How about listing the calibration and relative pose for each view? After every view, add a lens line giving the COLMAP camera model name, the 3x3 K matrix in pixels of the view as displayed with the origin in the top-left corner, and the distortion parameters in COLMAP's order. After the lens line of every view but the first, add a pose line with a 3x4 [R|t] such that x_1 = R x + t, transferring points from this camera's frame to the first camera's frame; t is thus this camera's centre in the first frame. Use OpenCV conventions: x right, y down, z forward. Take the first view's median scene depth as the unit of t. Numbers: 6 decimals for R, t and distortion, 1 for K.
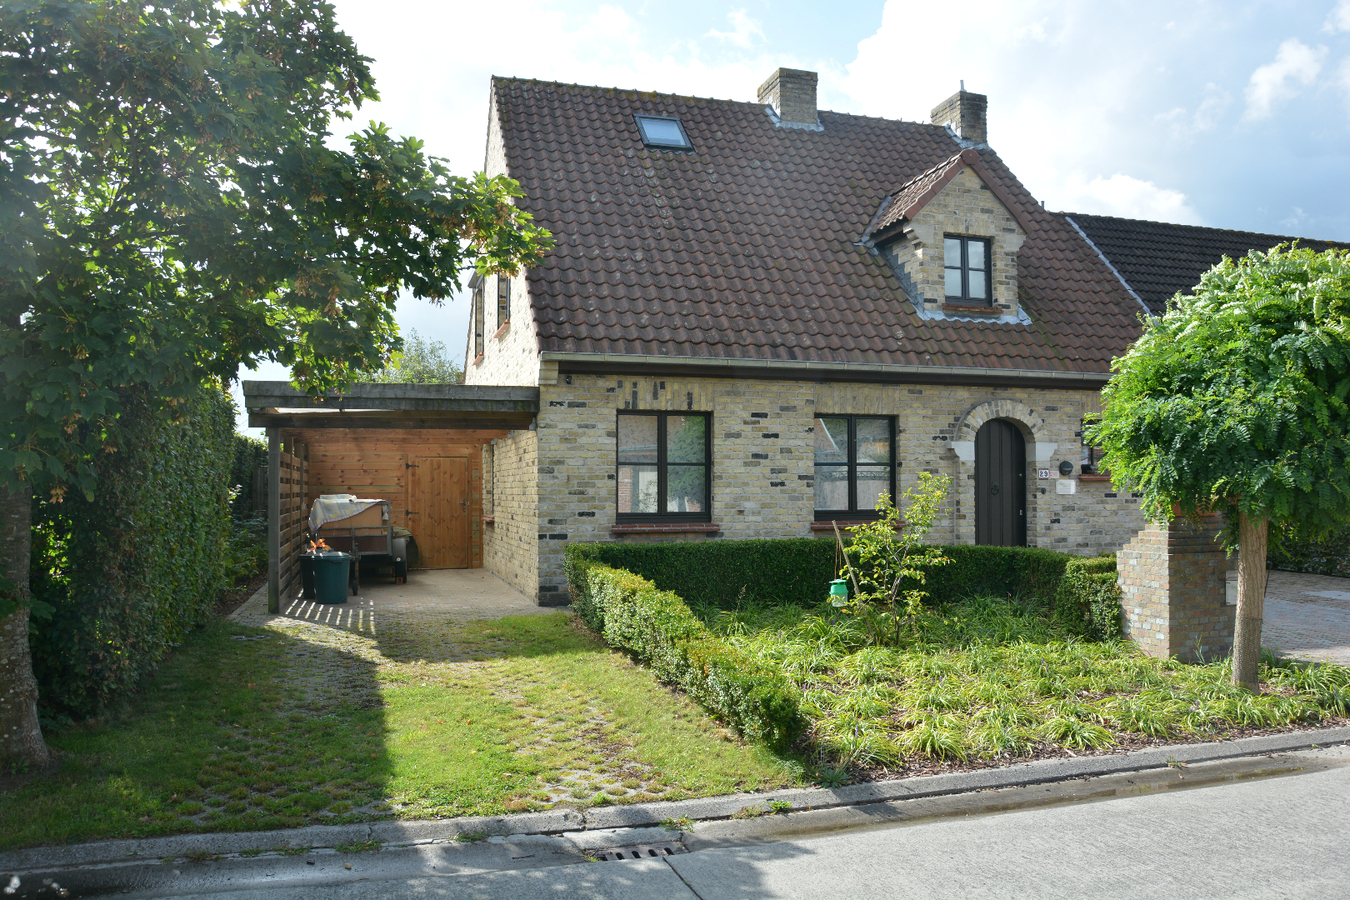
lens RADIAL K [[1060.5, 0, 675.8], [0, 1060.5, 458.4], [0, 0, 1]] dist [-0.078620, 0.010371]
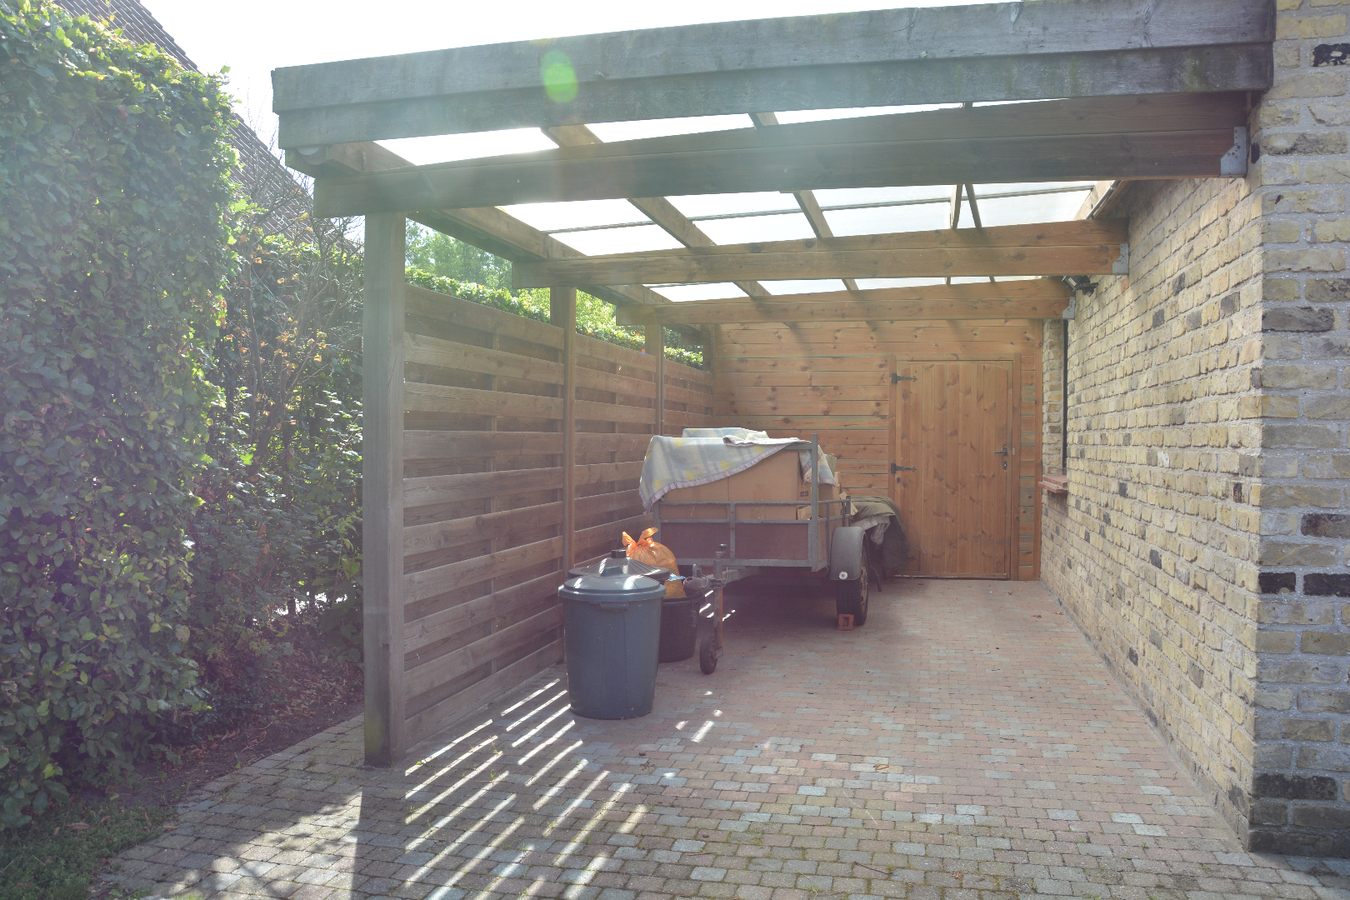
lens RADIAL K [[1060.5, 0, 675.5], [0, 1060.5, 458.9], [0, 0, 1]] dist [-0.078620, 0.010371]
pose [[0.868957, 0.018634, -0.494536, -0.109452], [0.005375, 0.998877, 0.047081, 0.026706], [0.494858, -0.043570, 0.867881, 0.603898]]
